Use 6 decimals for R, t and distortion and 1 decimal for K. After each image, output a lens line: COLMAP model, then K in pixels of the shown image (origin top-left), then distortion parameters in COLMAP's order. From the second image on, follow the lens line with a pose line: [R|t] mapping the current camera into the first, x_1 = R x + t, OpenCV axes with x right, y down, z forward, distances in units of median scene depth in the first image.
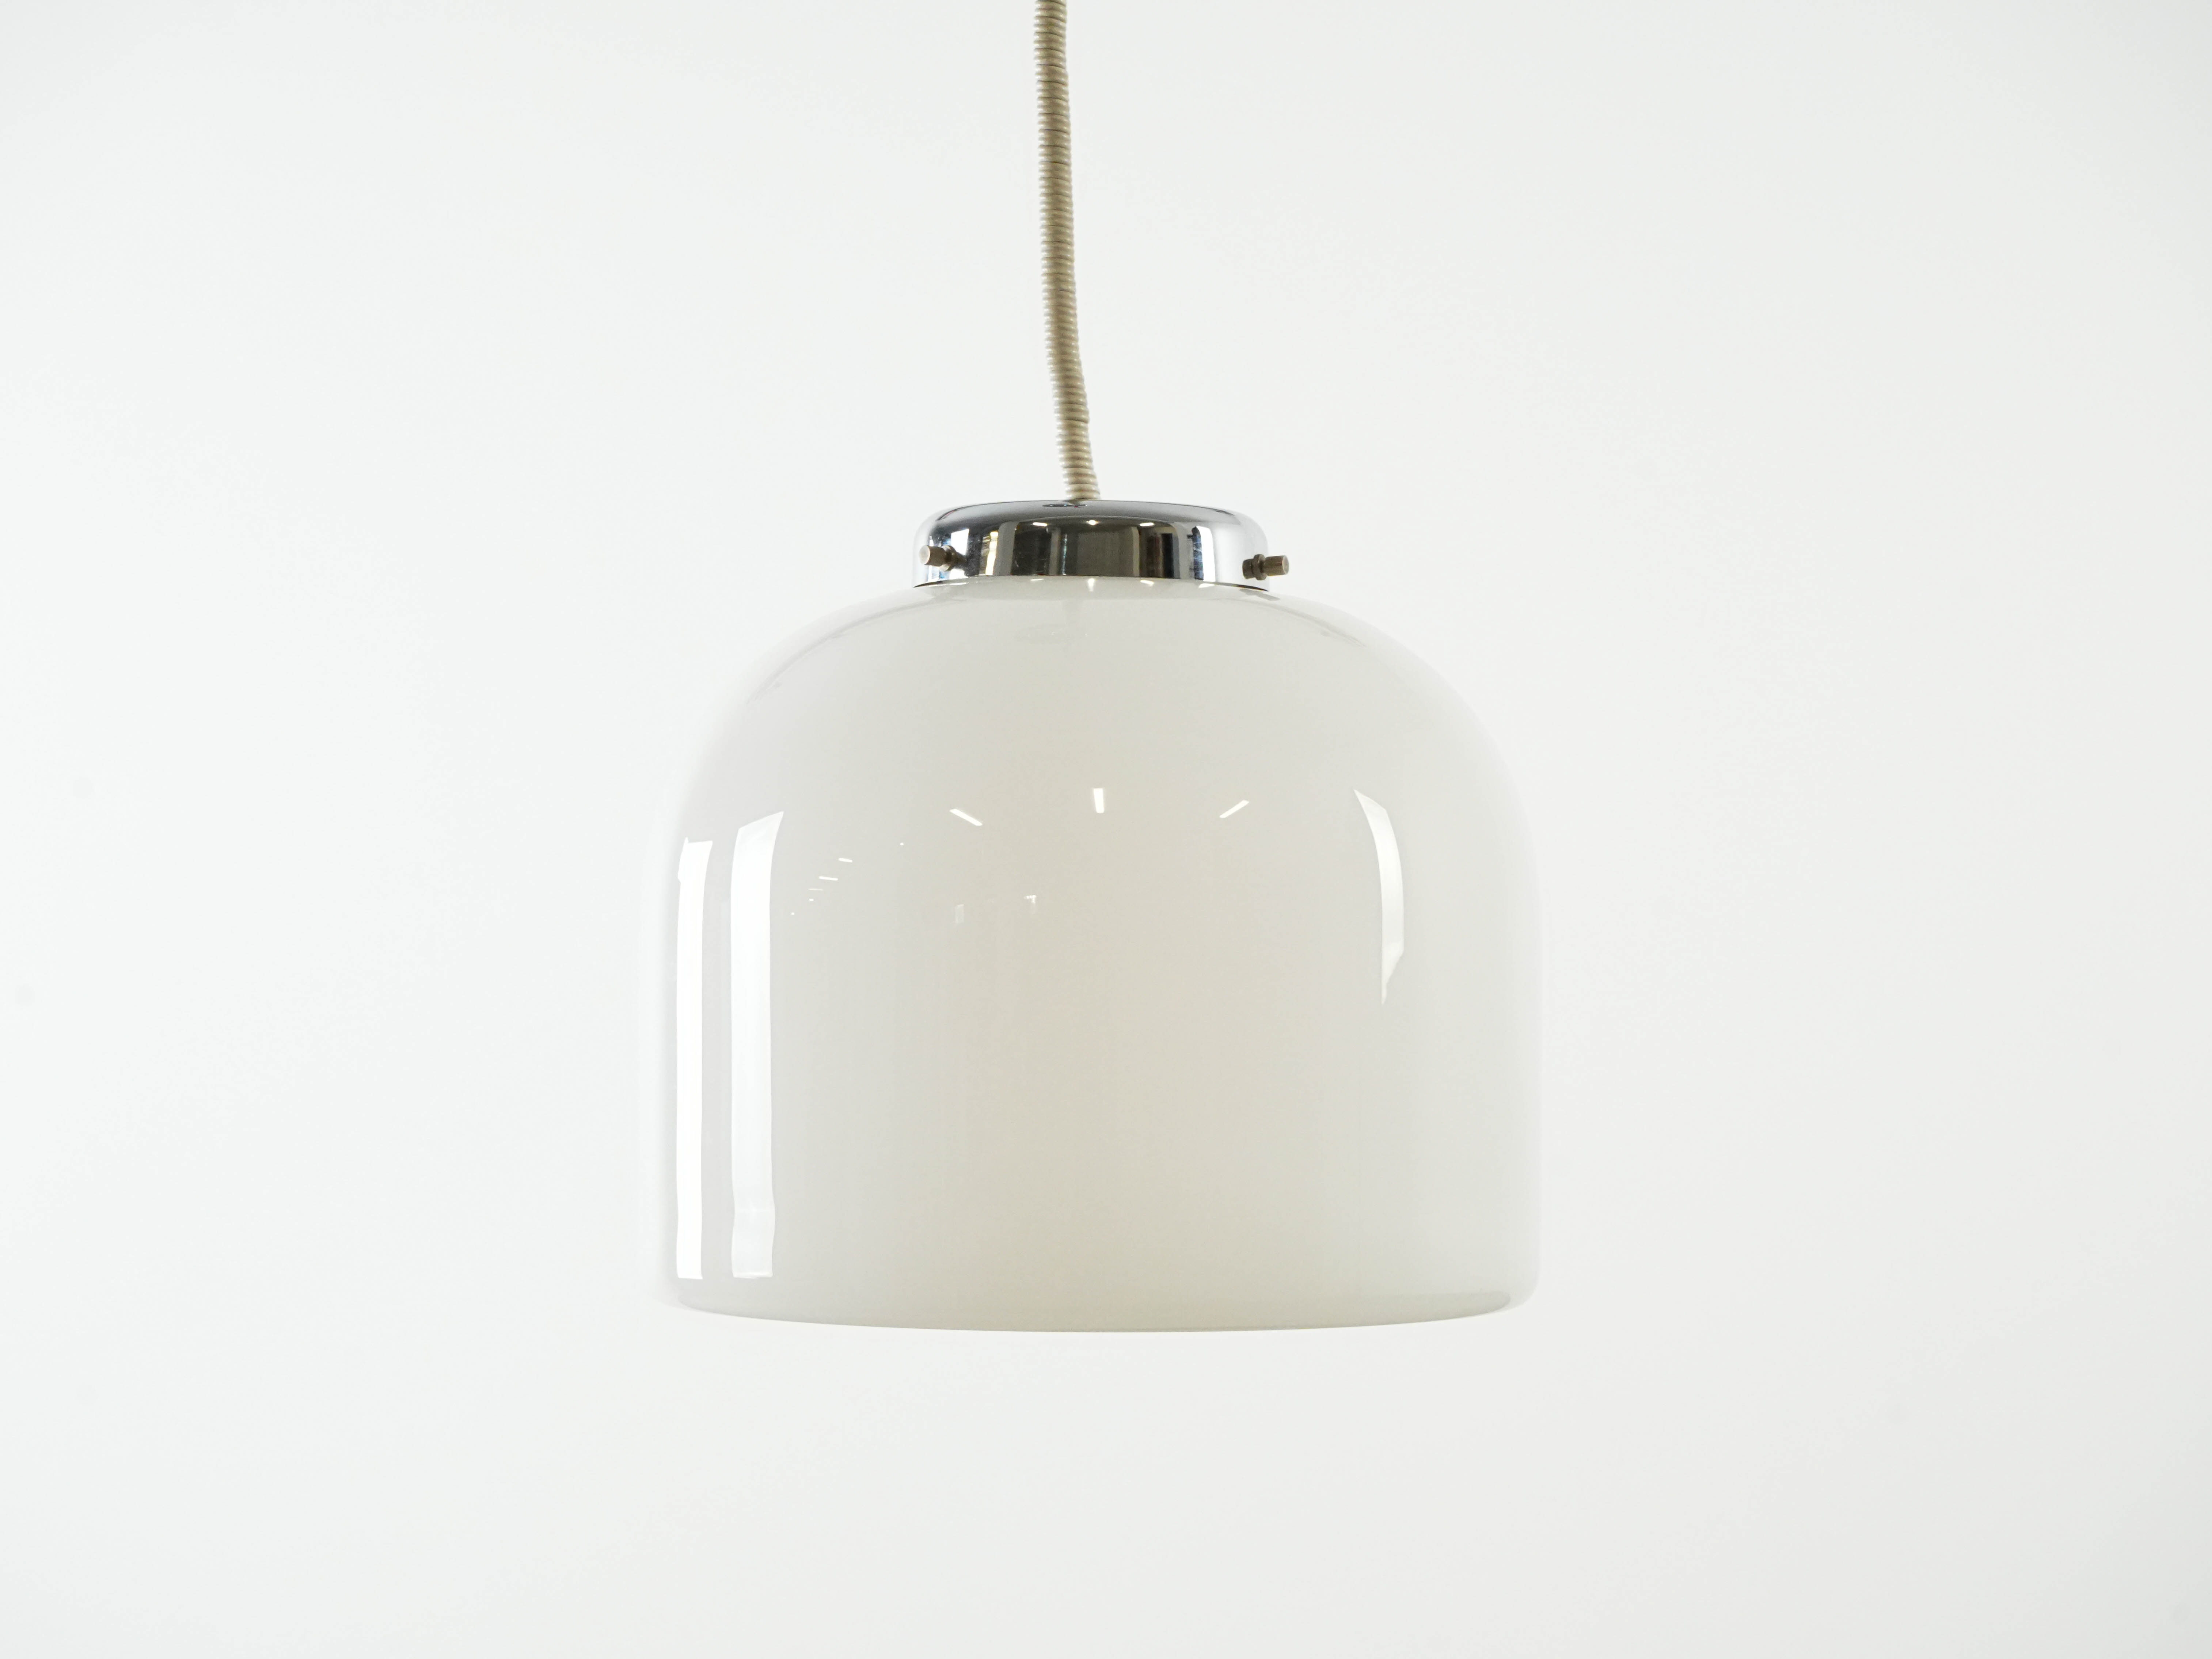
lens RADIAL K [[4464.9, 0, 1106.0], [0, 4464.9, 829.5], [0, 0, 1]] dist [-0.251923, -0.033132]
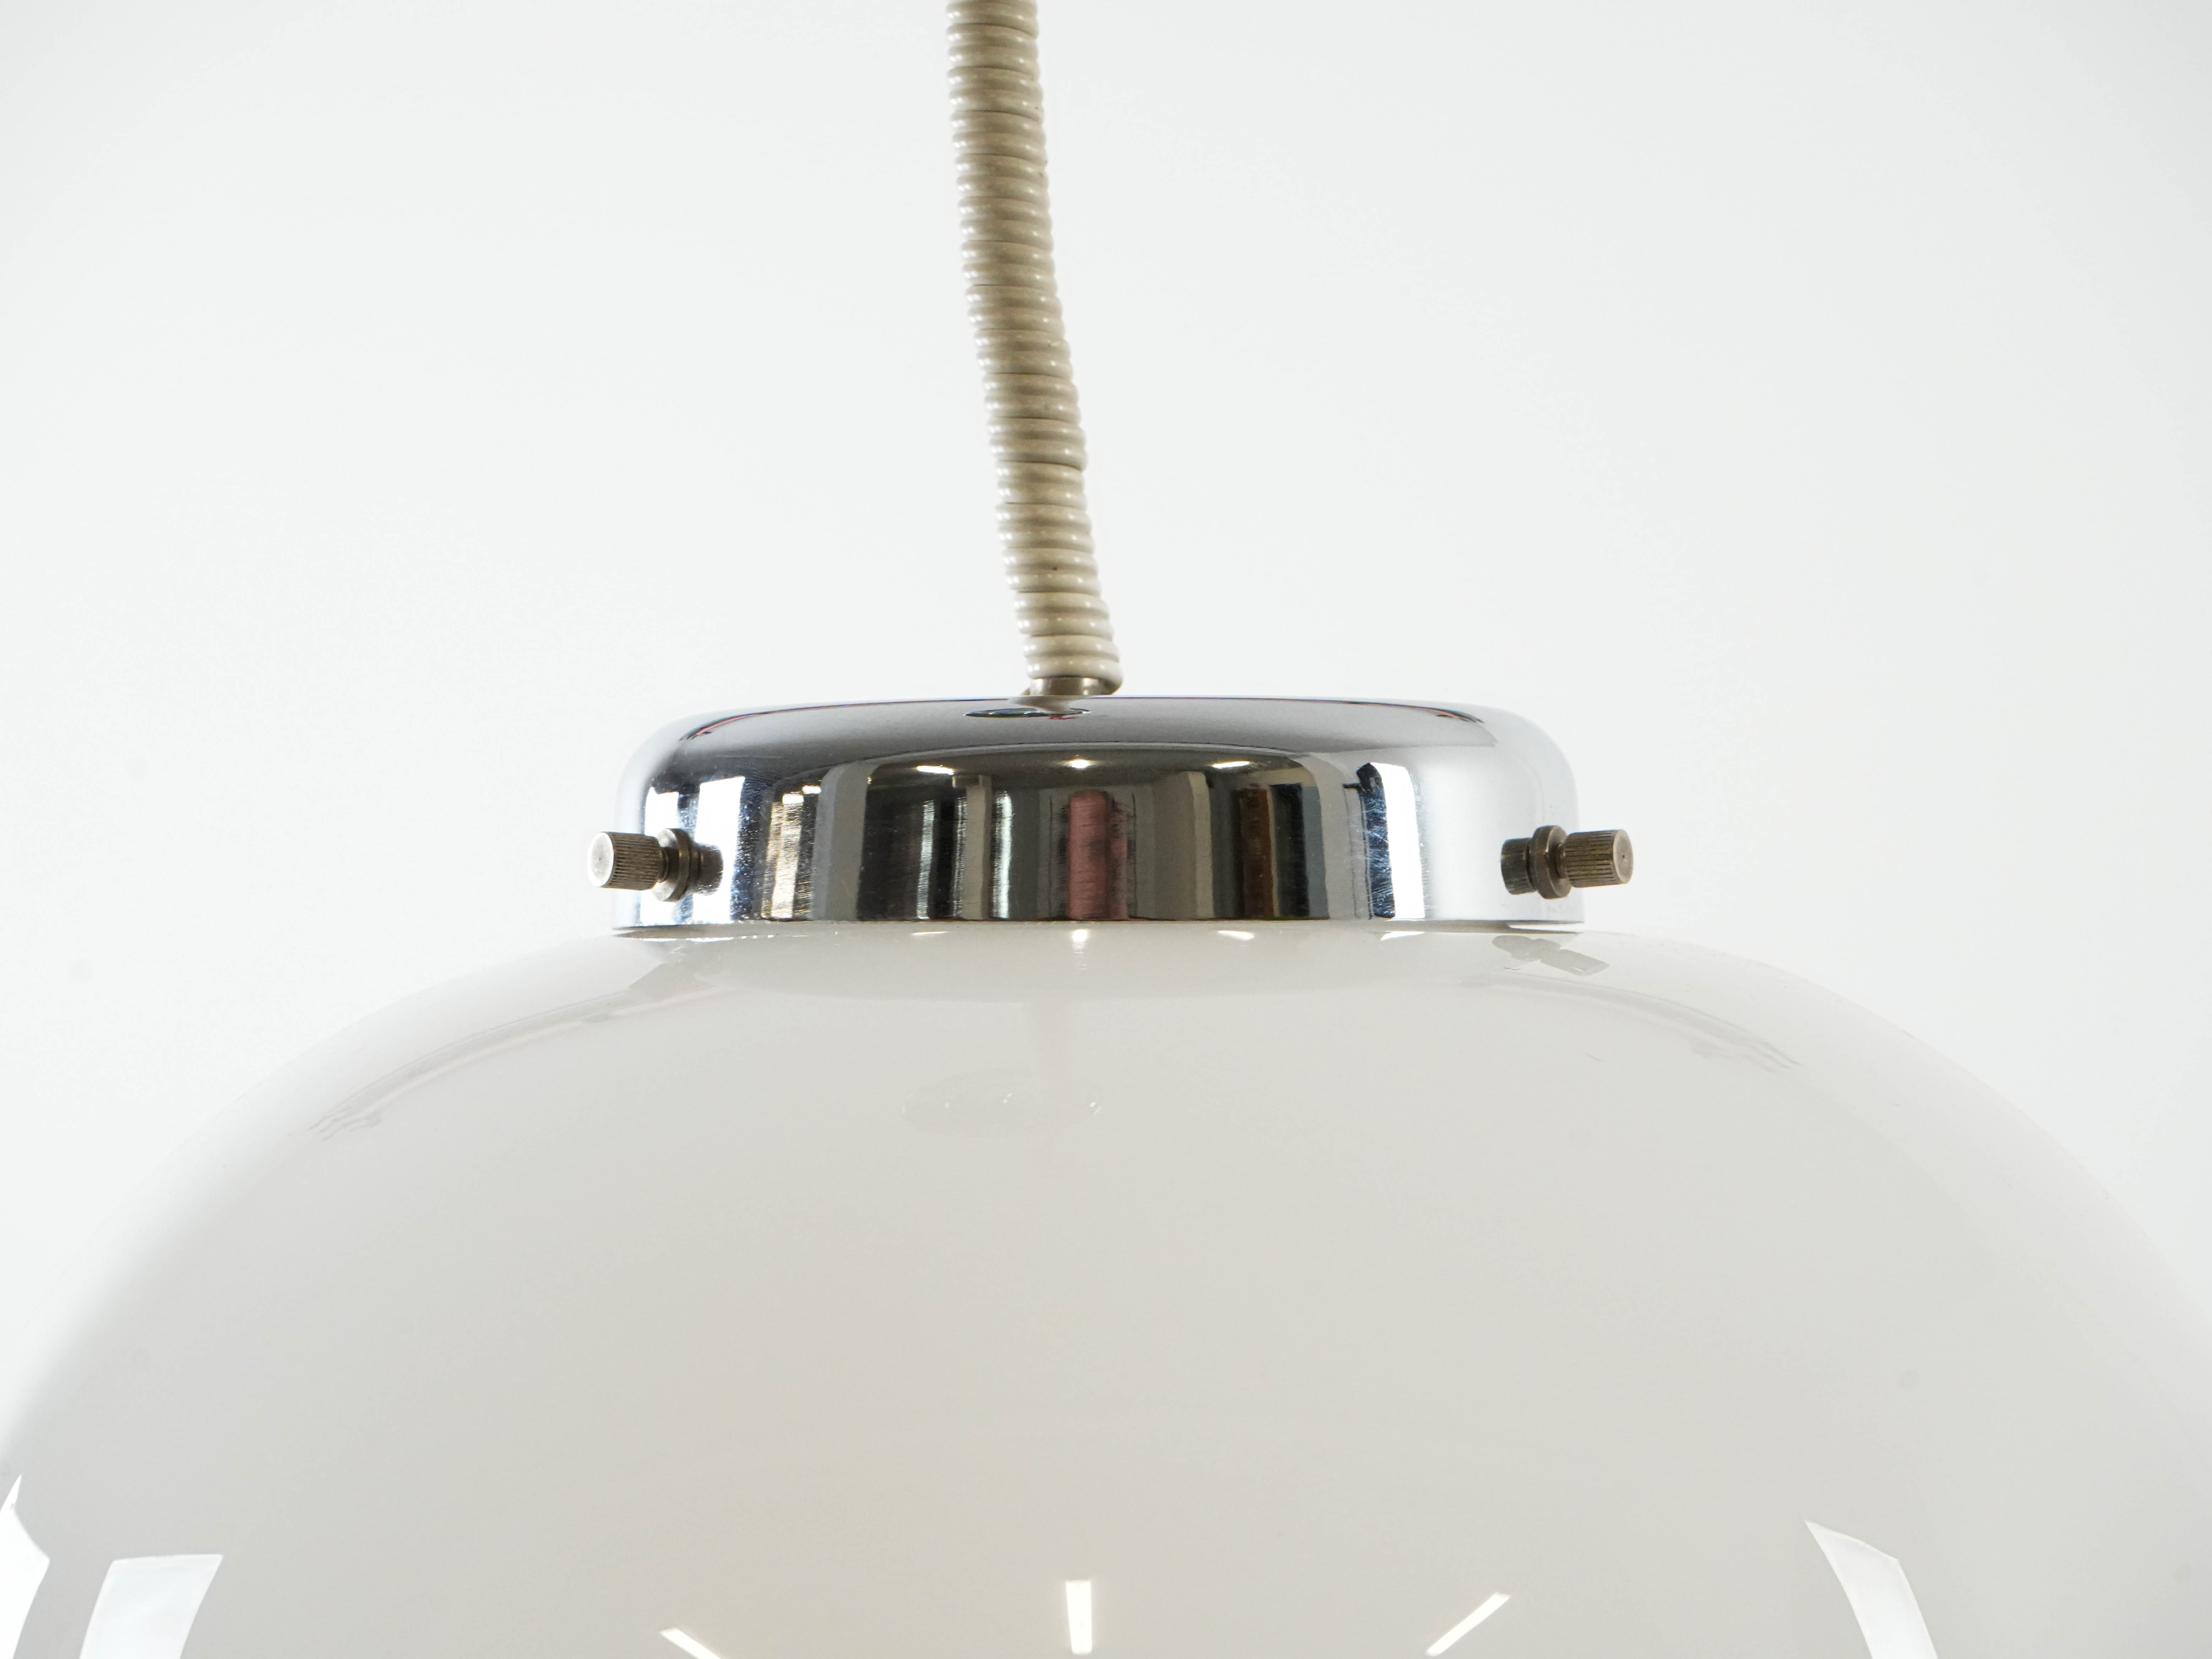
lens RADIAL K [[4464.8, 0, 1106.0], [0, 4464.8, 829.5], [0, 0, 1]] dist [-0.040822, -6.569454]
pose [[0.998178, -0.010926, -0.059340, 0.019892], [0.011965, 0.999781, 0.017172, -0.068263], [0.059140, -0.017851, 0.998090, 0.634496]]
